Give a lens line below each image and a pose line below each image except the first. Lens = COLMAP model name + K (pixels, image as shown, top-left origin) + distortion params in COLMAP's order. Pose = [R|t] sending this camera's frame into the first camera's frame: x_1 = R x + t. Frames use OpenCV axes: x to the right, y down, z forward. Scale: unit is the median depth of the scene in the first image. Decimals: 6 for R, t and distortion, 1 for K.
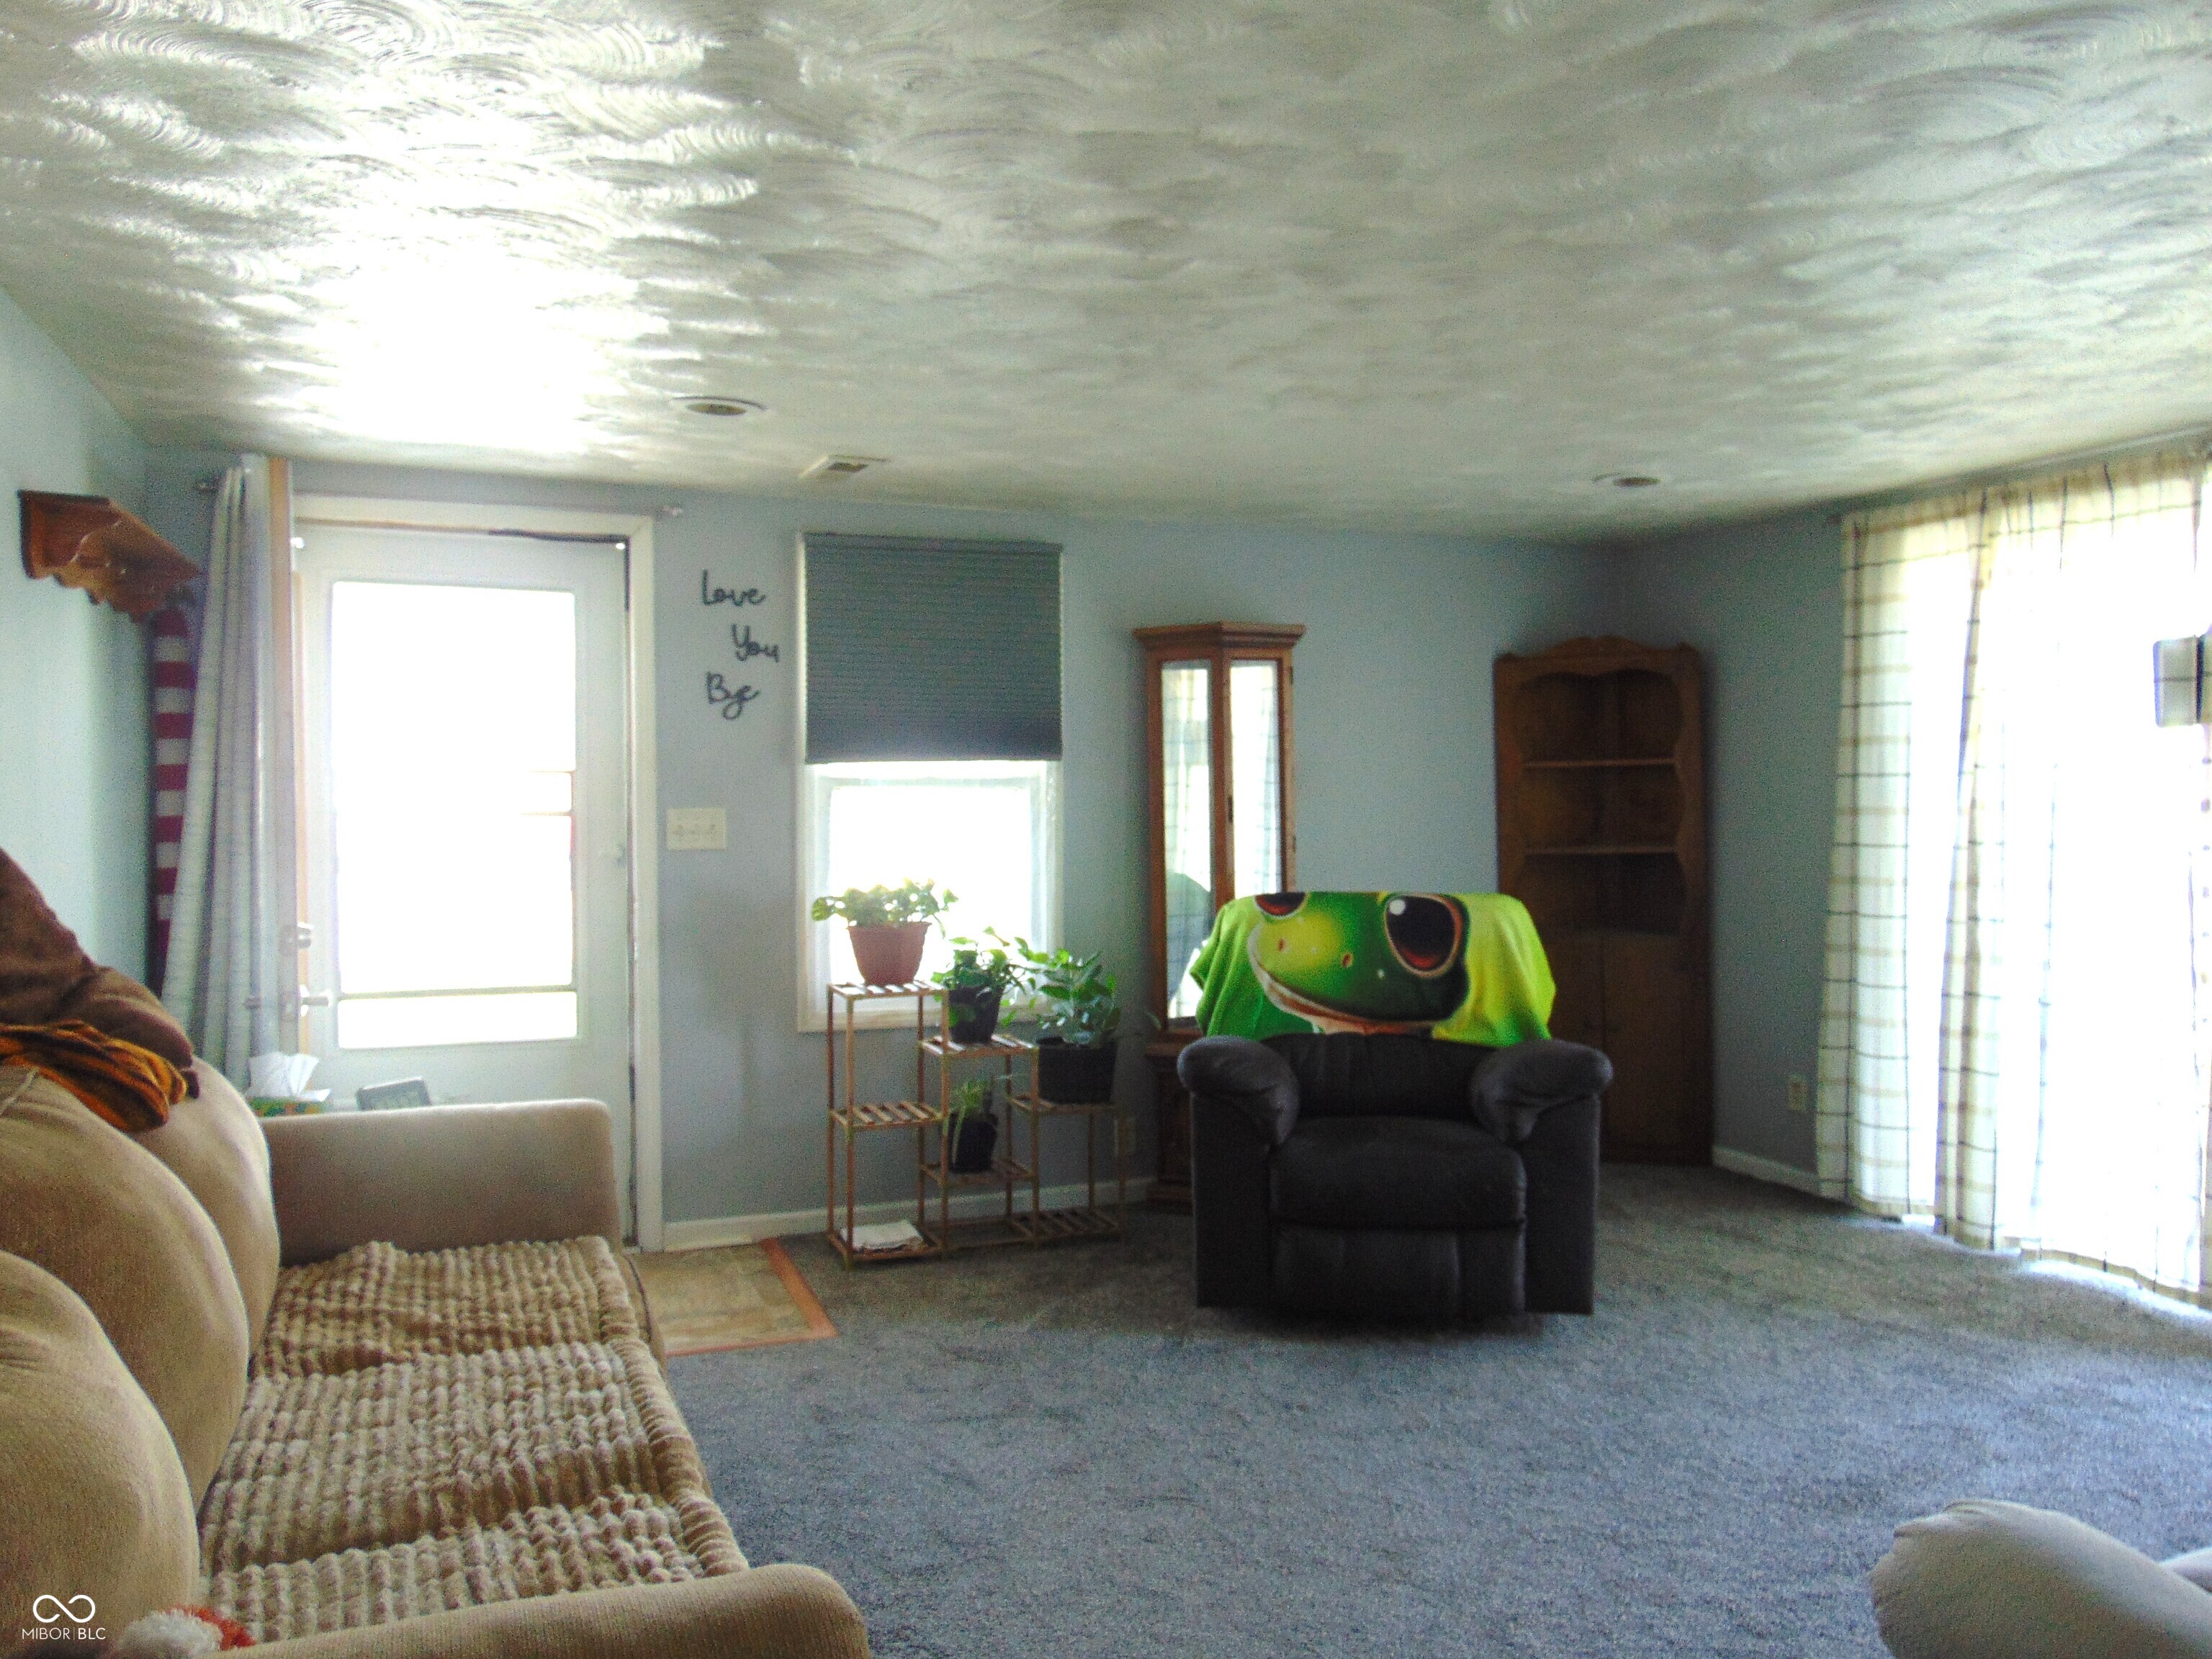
lens RADIAL K [[1633.7, 0, 1101.6], [0, 1633.7, 793.2], [0, 0, 1]] dist [-0.053671, 0.090888]
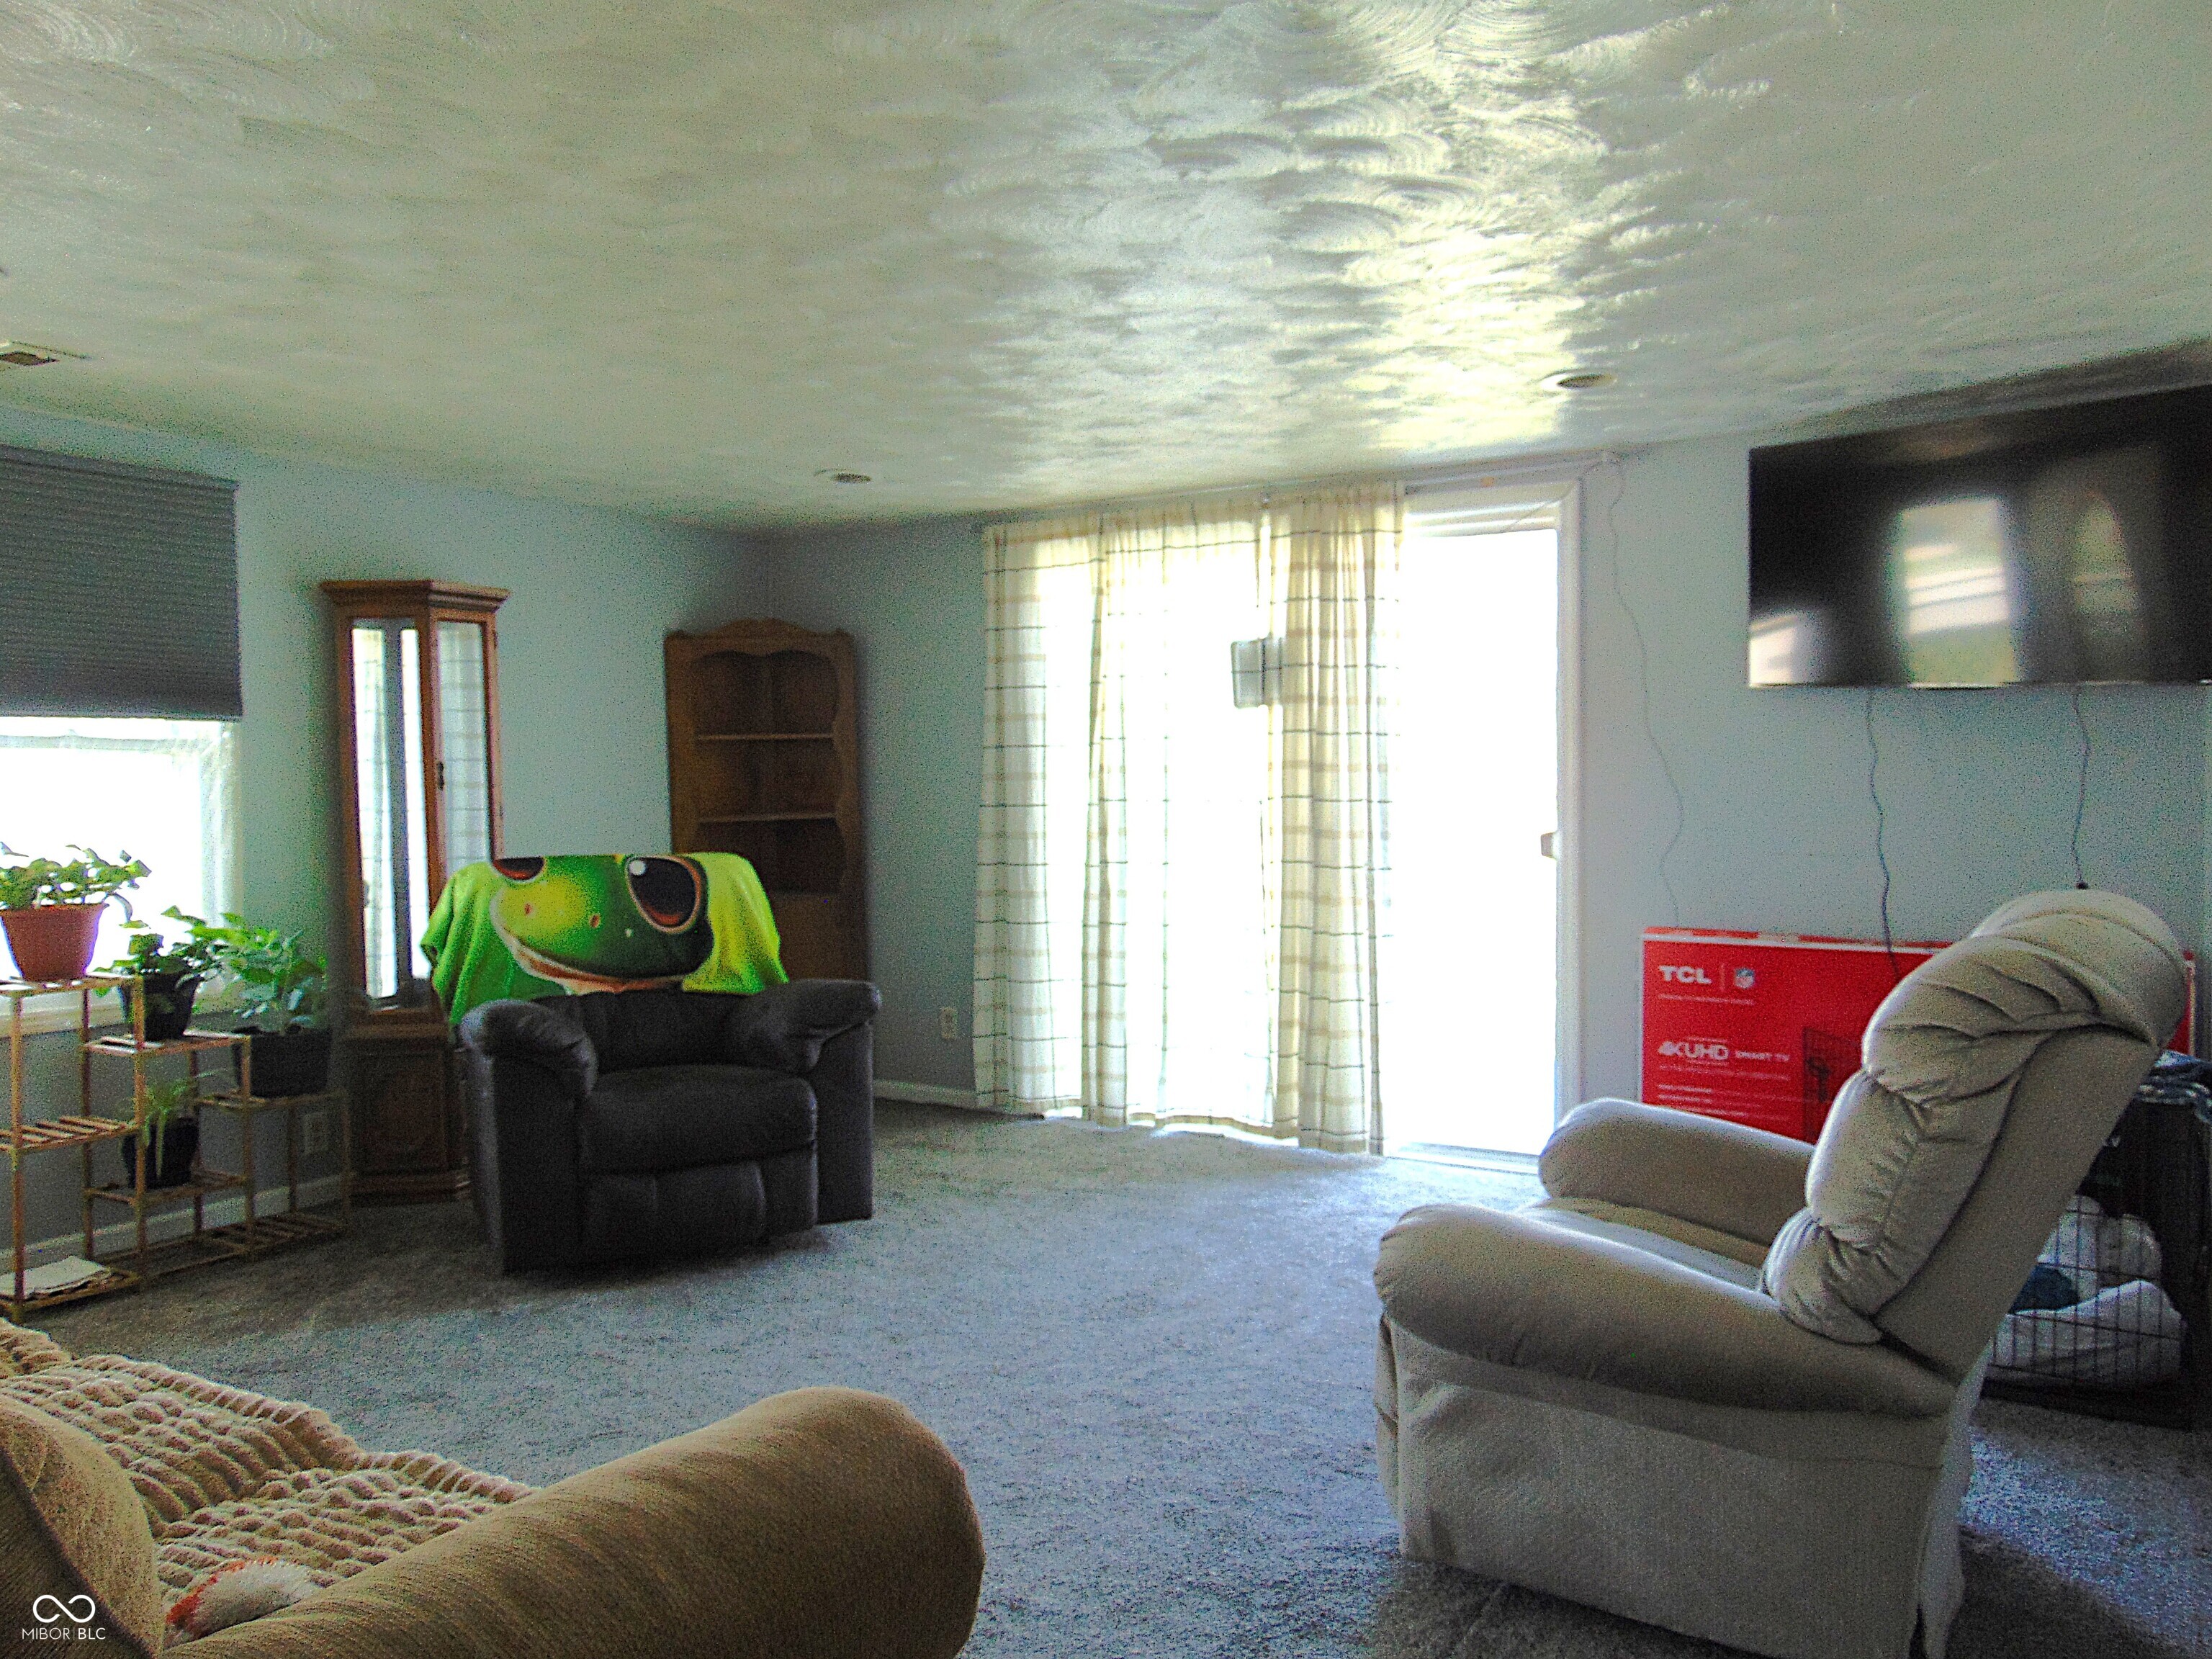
lens RADIAL K [[1633.7, 0, 1101.6], [0, 1633.7, 793.2], [0, 0, 1]] dist [-0.053671, 0.090888]
pose [[0.803318, -0.003999, 0.595536, -0.201219], [0.004285, 0.999990, 0.000935, 0.023851], [-0.595534, 0.001801, 0.803328, 0.003257]]
